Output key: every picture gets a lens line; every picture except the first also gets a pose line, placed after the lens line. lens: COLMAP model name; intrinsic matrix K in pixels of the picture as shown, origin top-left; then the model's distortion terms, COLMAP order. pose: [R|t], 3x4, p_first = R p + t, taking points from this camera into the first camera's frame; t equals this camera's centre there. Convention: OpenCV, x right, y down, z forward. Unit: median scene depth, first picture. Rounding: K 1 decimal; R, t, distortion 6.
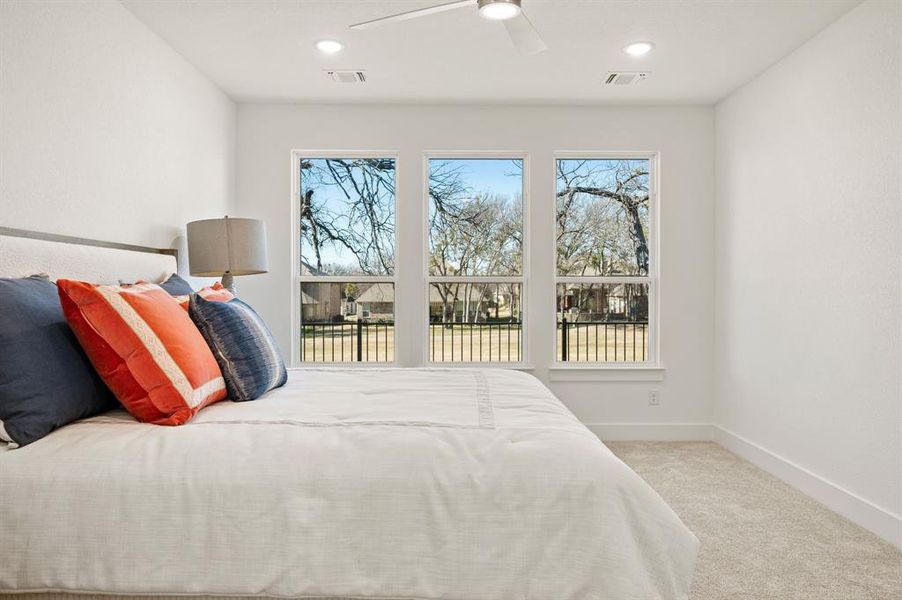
lens RADIAL K [[623.8, 0, 454.8], [0, 623.8, 294.5], [0, 0, 1]] dist [-0.011771, -0.001267]
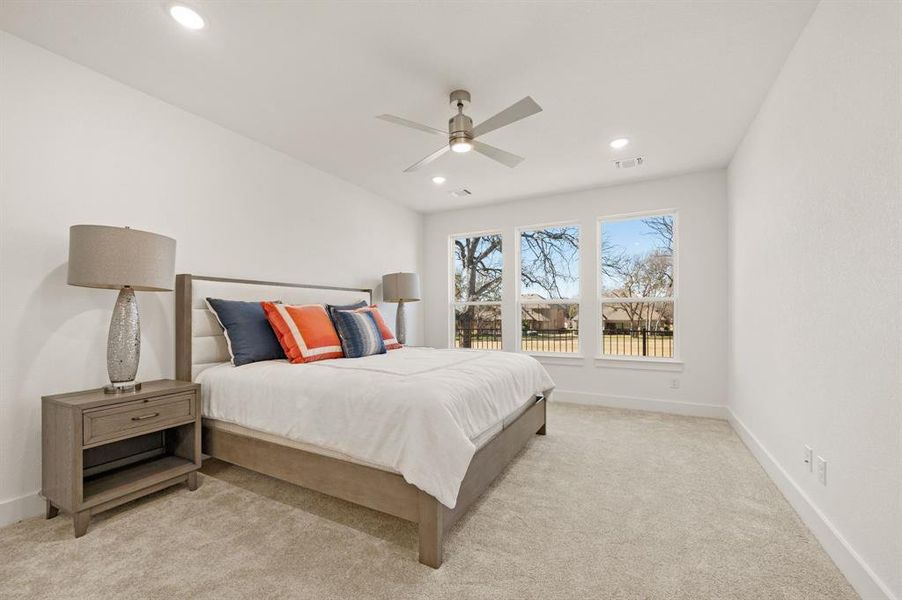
lens RADIAL K [[360.4, 0, 447.1], [0, 360.4, 303.2], [0, 0, 1]] dist [-0.002790, 0.000343]
pose [[0.879019, -0.018320, -0.476435, 0.158032], [0.002237, 0.999409, -0.034302, 0.007726], [0.476782, 0.029086, 0.878540, 0.022806]]
